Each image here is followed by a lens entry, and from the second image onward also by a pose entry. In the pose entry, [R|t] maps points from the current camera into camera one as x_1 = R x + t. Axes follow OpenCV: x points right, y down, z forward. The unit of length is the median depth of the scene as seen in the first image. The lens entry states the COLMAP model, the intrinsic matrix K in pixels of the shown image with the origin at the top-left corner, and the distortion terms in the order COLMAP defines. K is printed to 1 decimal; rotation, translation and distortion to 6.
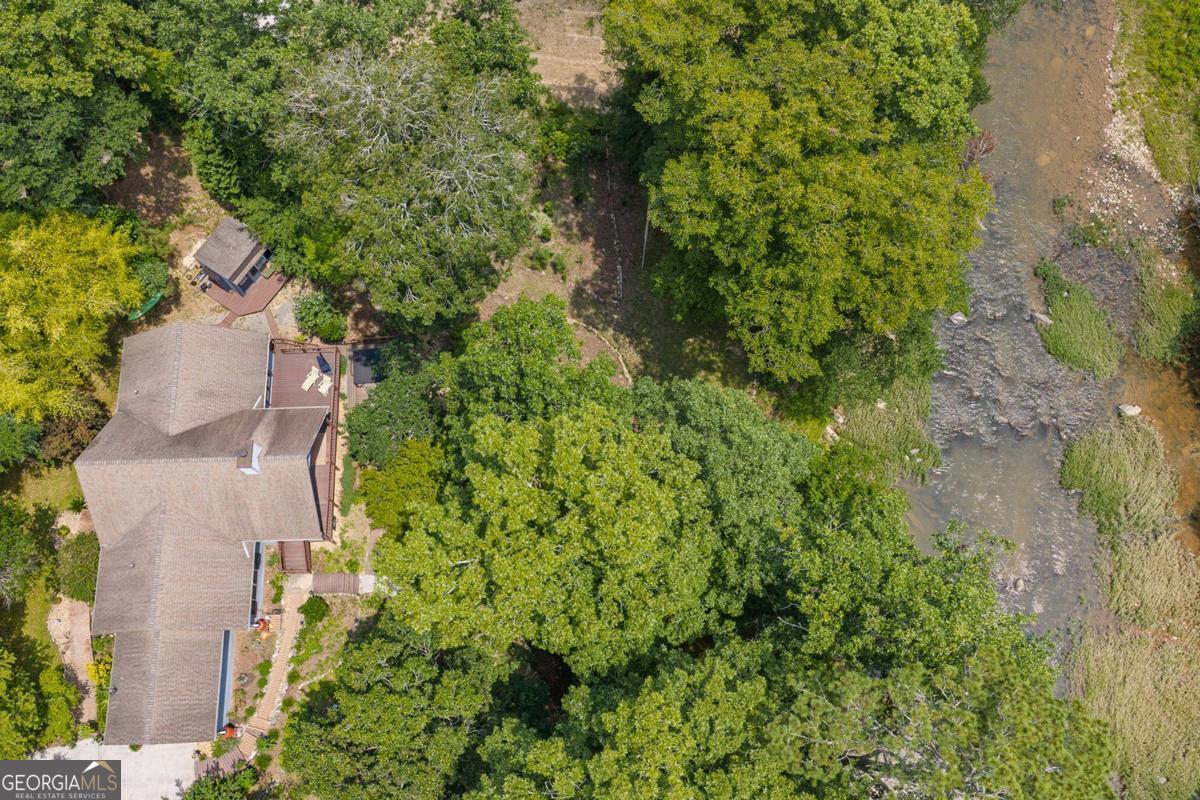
lens RADIAL K [[990.2, 0, 600.0], [0, 990.2, 400.0], [0, 0, 1]] dist [-0.001391, 0.000081]
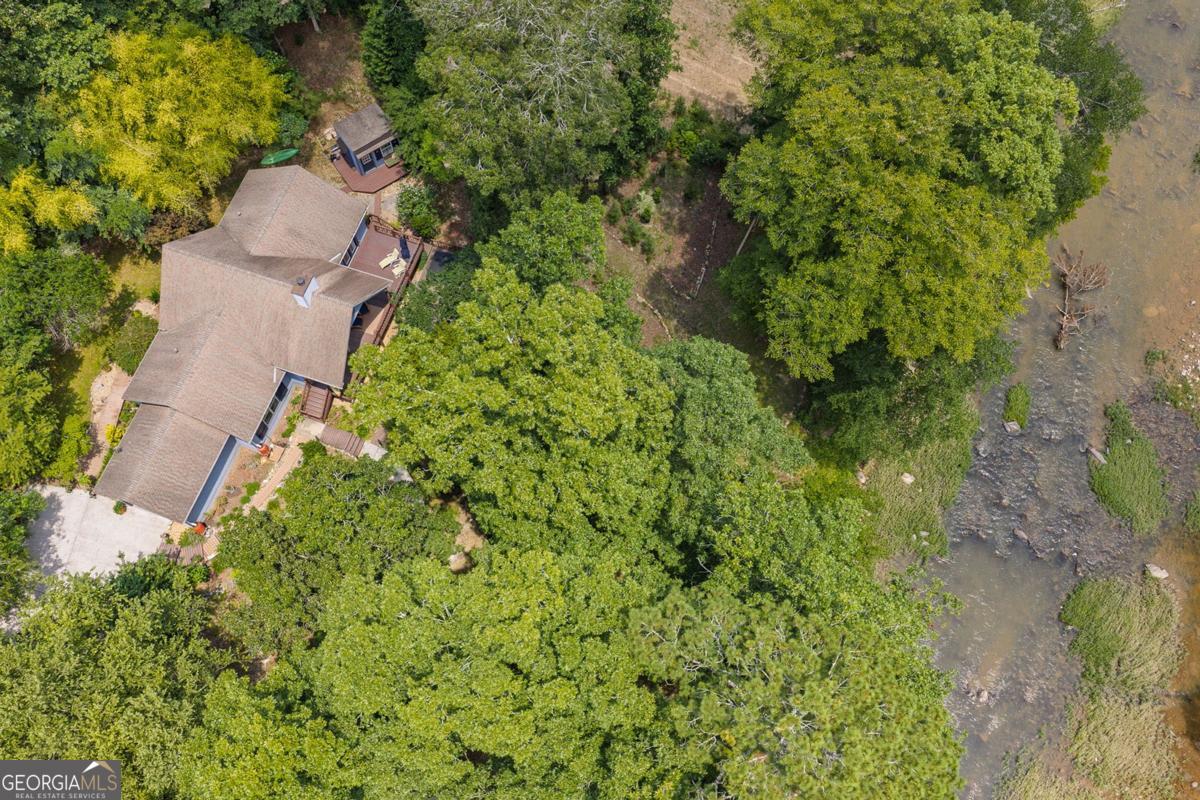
lens RADIAL K [[986.1, 0, 600.0], [0, 986.1, 400.0], [0, 0, 1]] dist [-0.002415, 0.000001]
pose [[0.935720, 0.328435, -0.128684, 0.113985], [-0.338203, 0.938981, -0.062709, 0.114965], [0.100236, 0.102199, 0.989701, -0.027767]]
